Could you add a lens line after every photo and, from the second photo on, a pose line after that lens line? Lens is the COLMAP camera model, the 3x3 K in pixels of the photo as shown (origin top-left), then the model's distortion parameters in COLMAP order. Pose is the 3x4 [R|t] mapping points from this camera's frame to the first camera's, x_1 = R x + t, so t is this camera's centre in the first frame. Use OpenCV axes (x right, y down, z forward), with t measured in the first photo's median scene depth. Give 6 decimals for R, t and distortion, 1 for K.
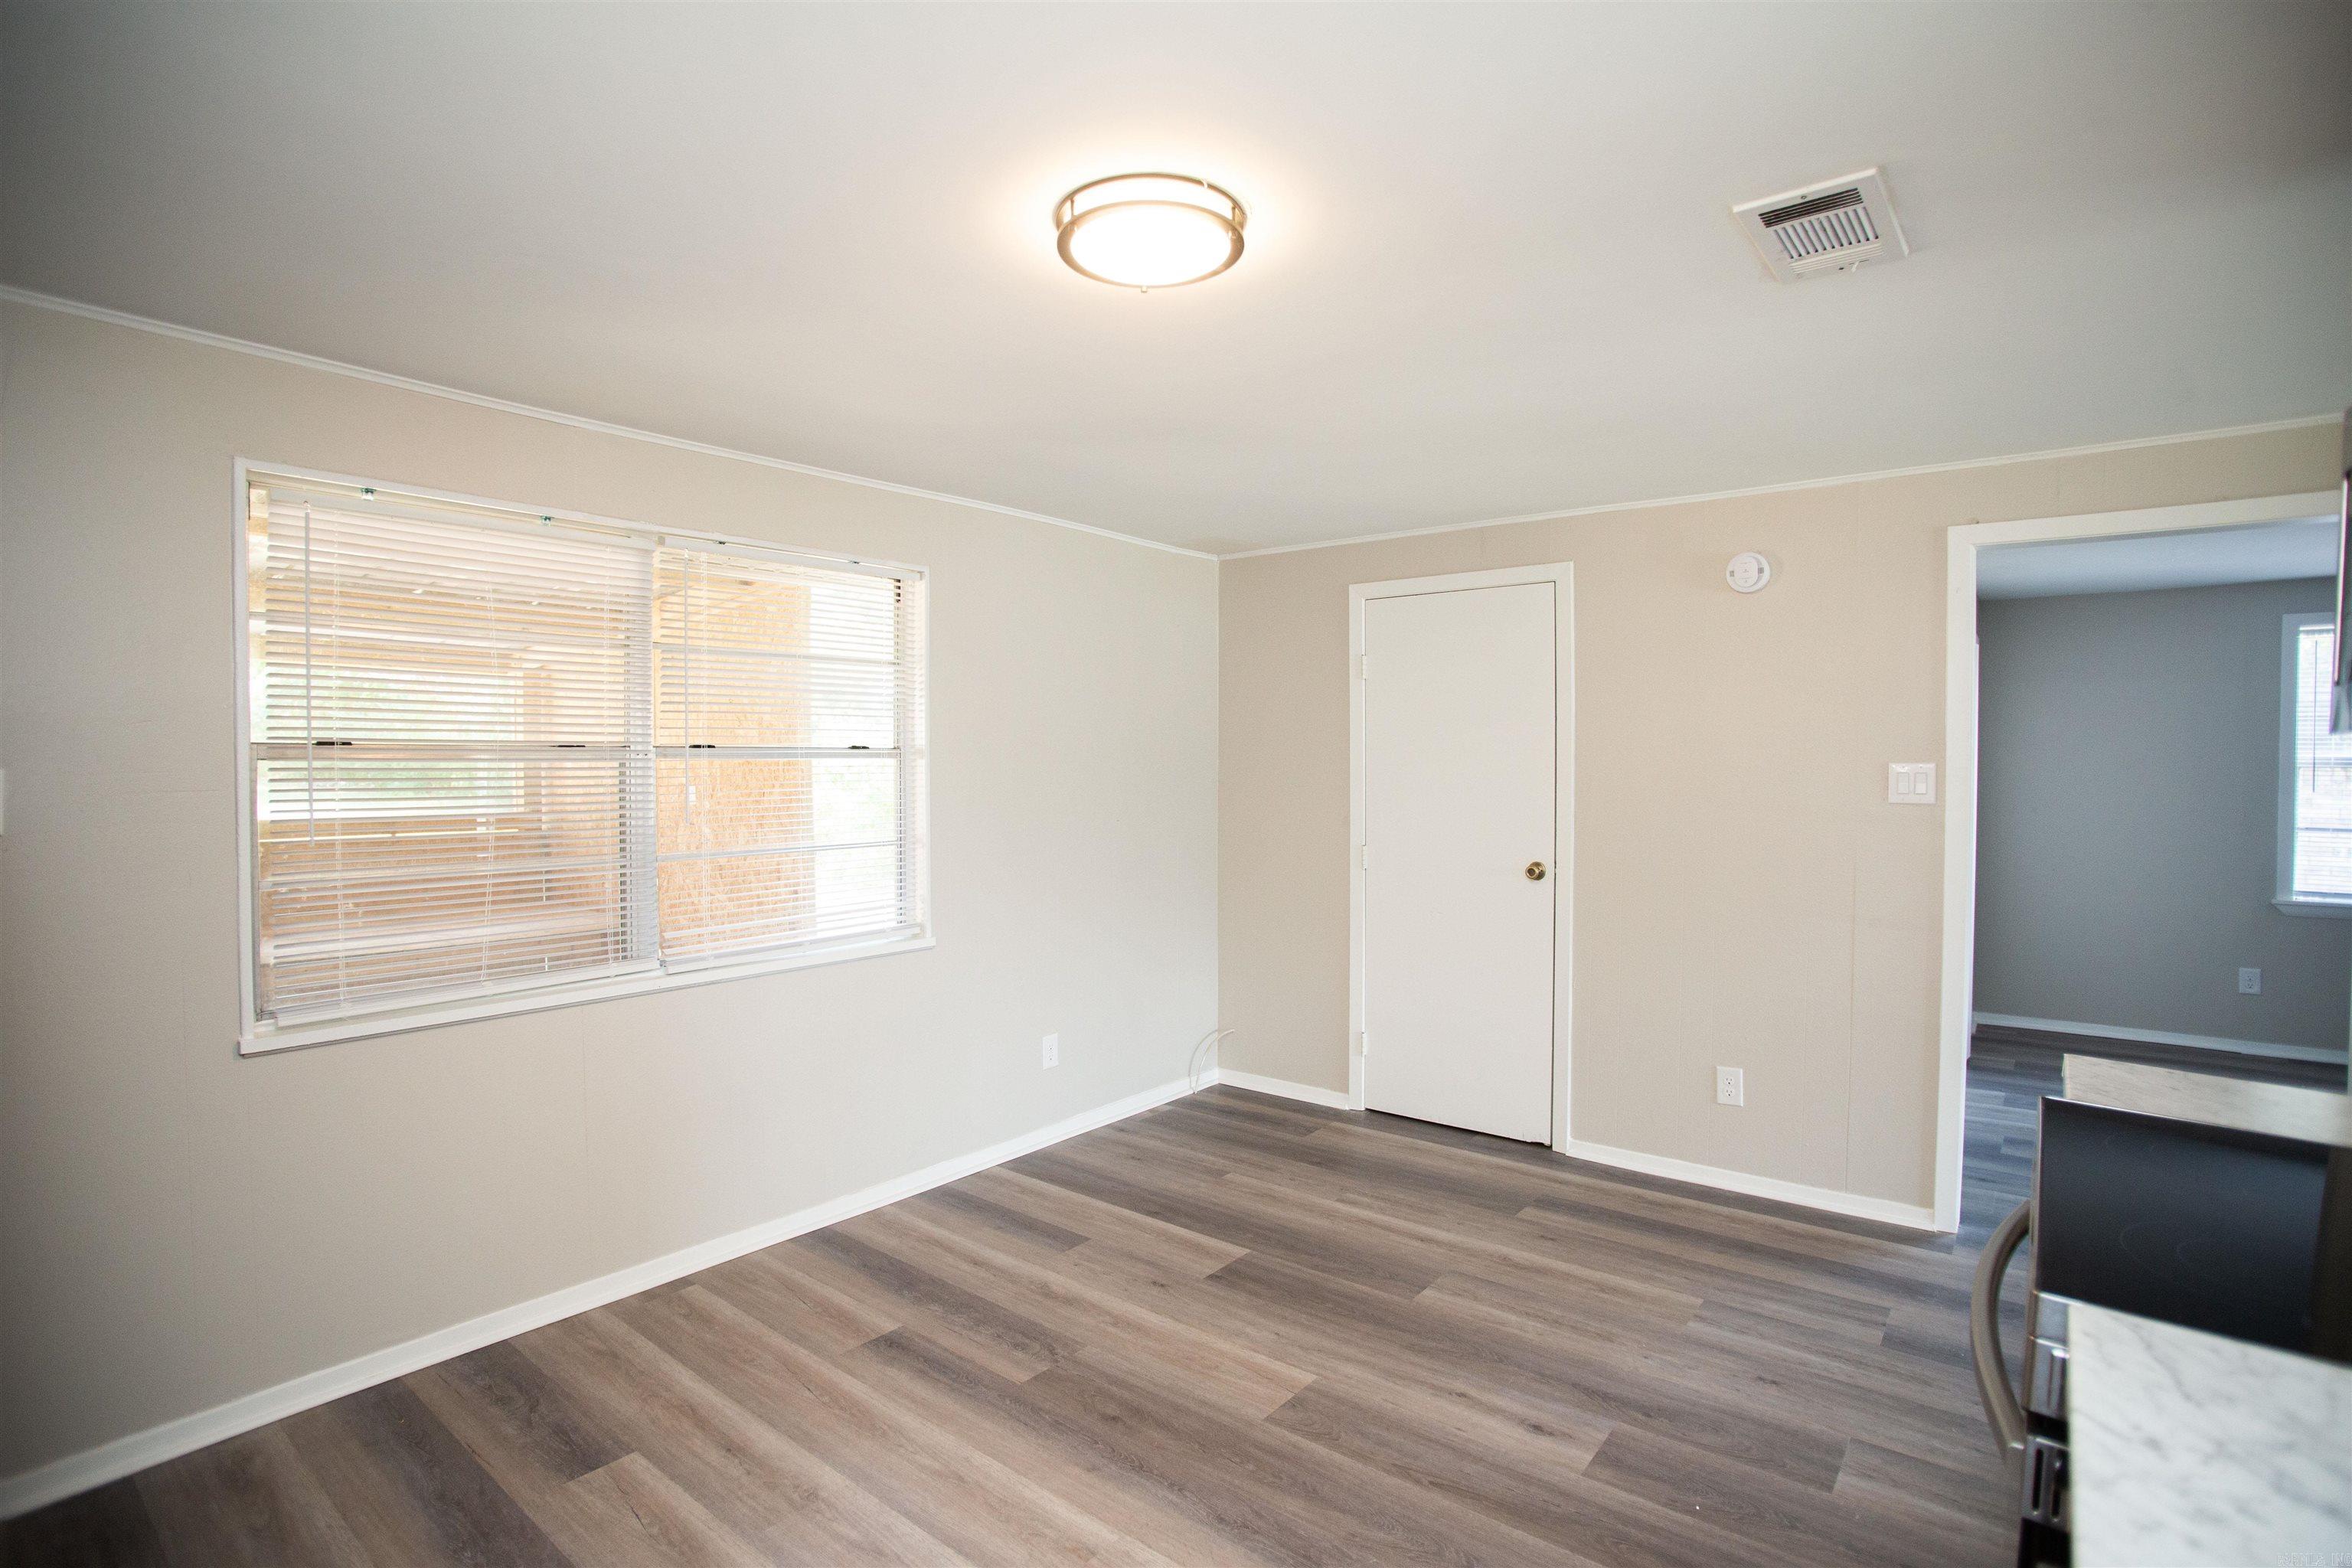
lens RADIAL K [[1135.6, 0, 1164.1], [0, 1135.6, 782.3], [0, 0, 1]] dist [-0.098485, 0.041976]
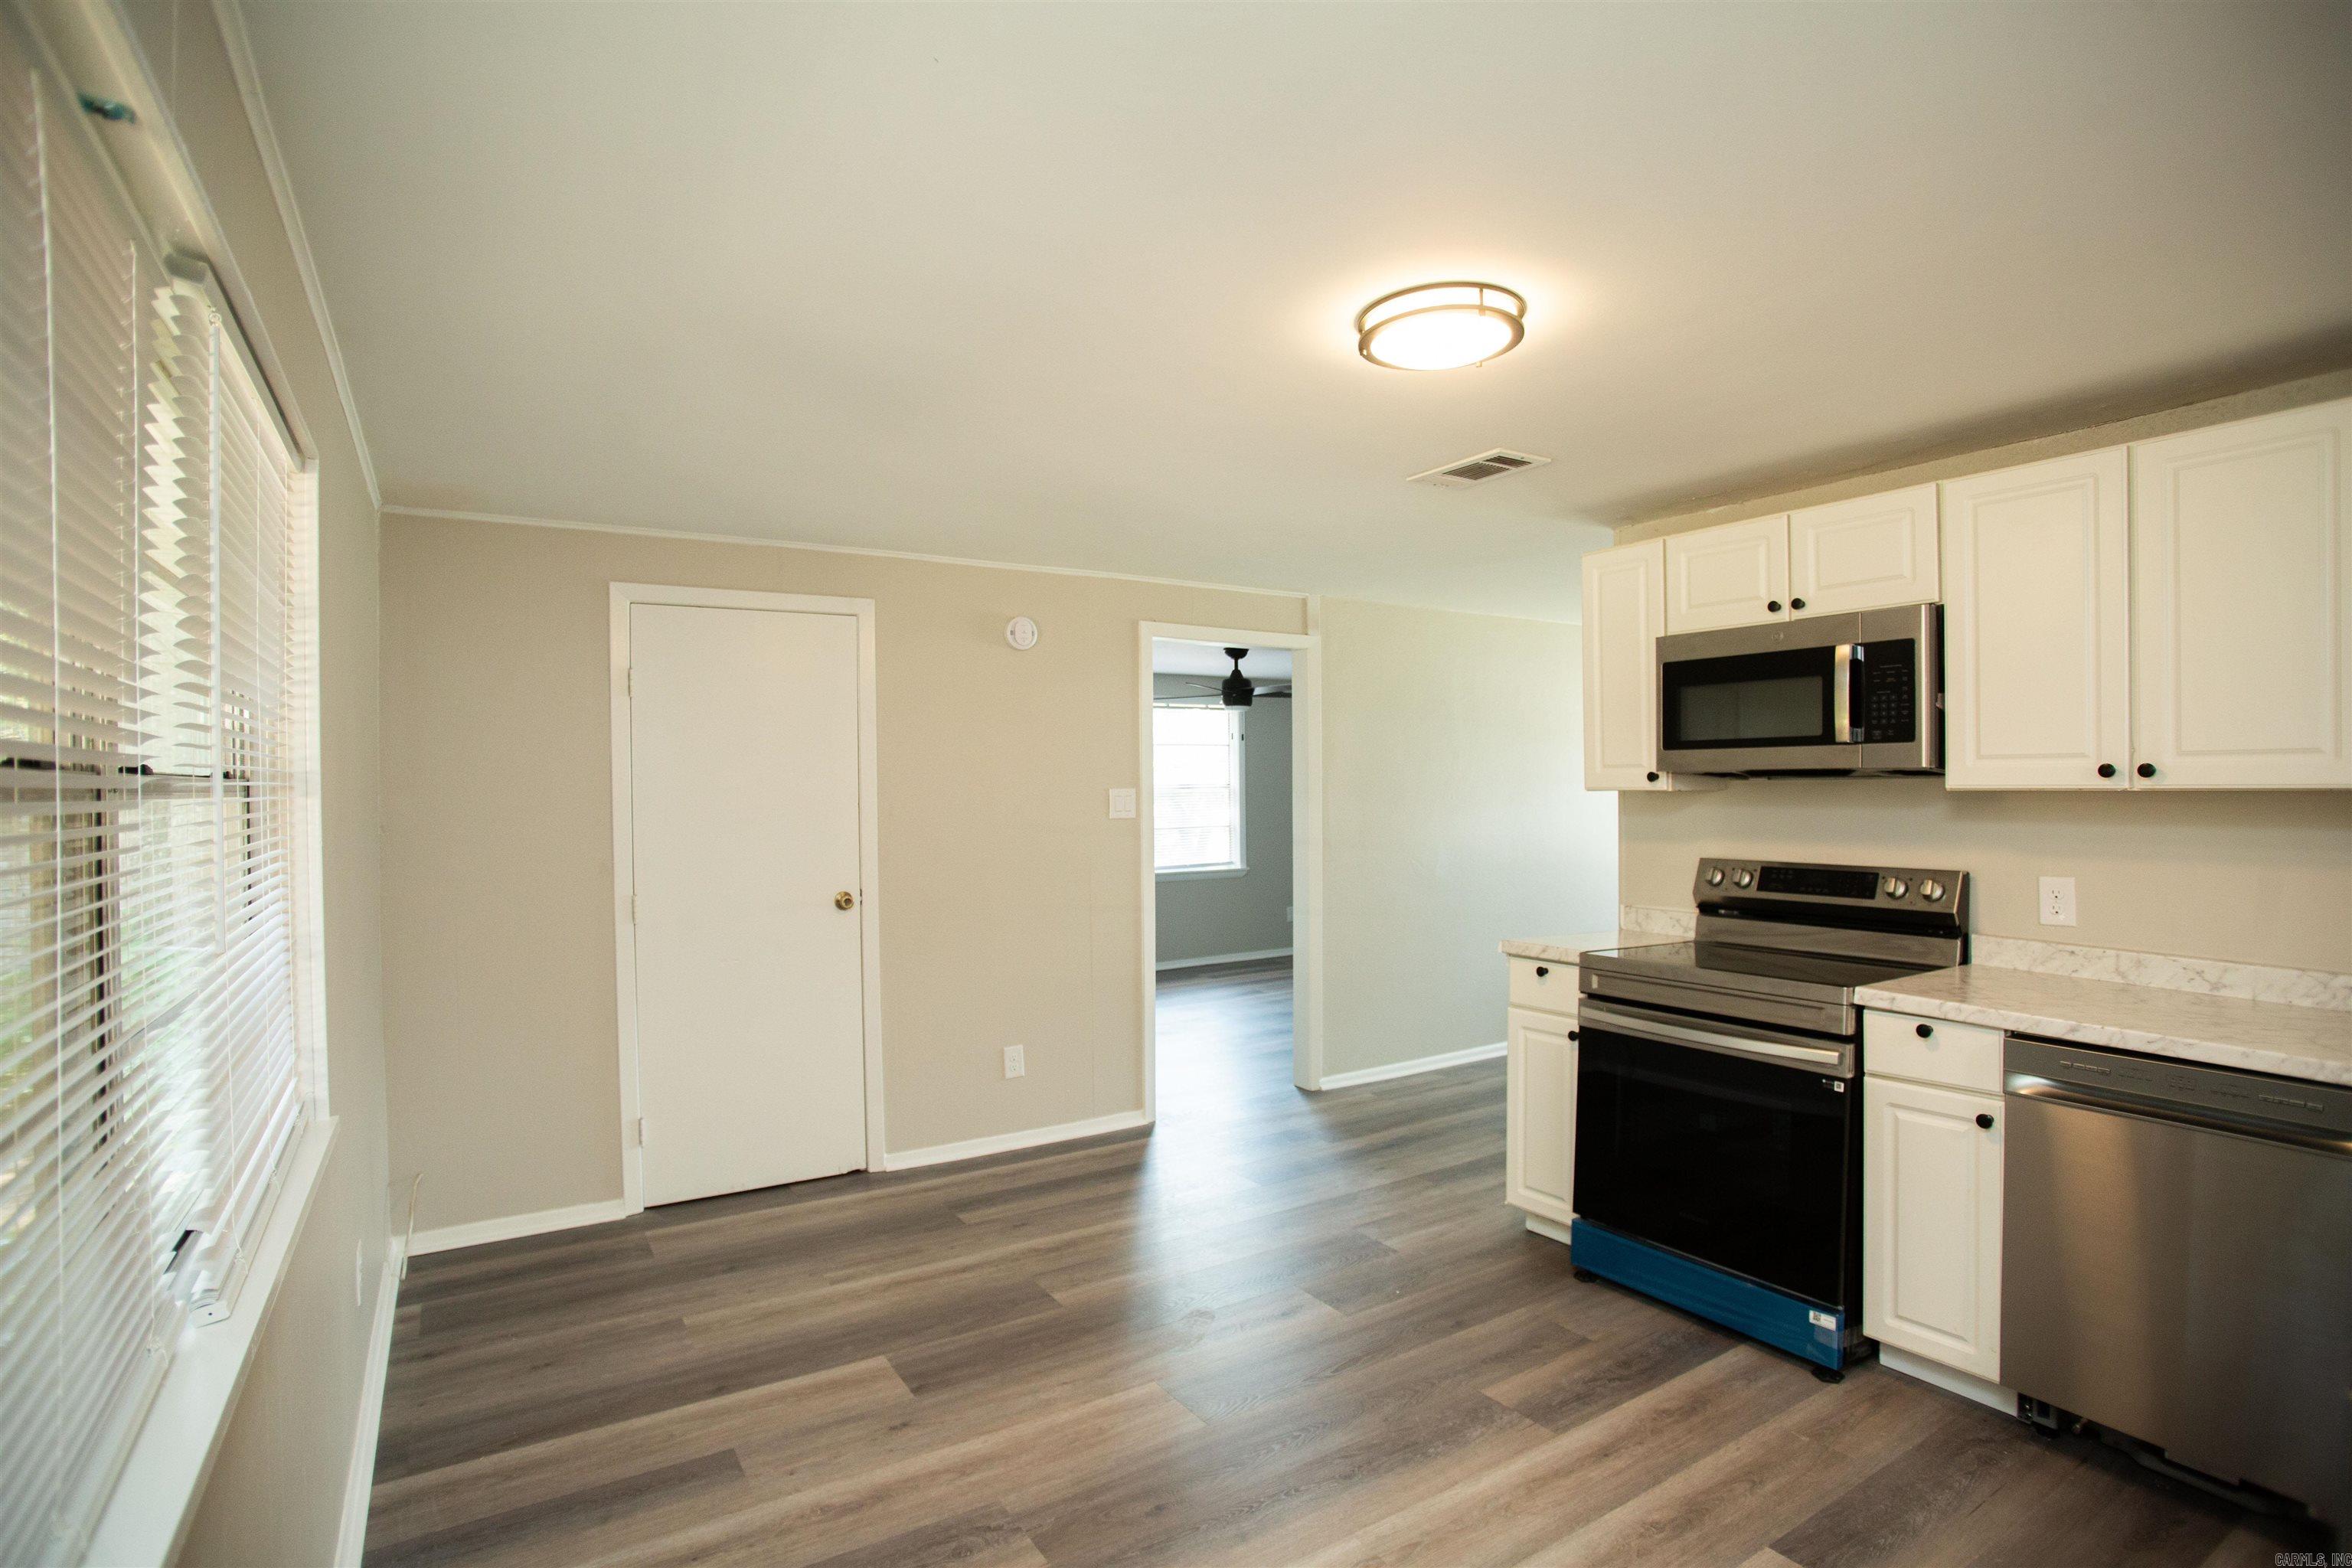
lens RADIAL K [[1135.6, 0, 1164.1], [0, 1135.6, 782.3], [0, 0, 1]] dist [-0.098485, 0.041976]
pose [[0.326698, -0.002364, 0.945126, -0.595905], [0.029810, 0.999525, -0.007804, -0.012158], [-0.944659, 0.030724, 0.326613, 0.449745]]
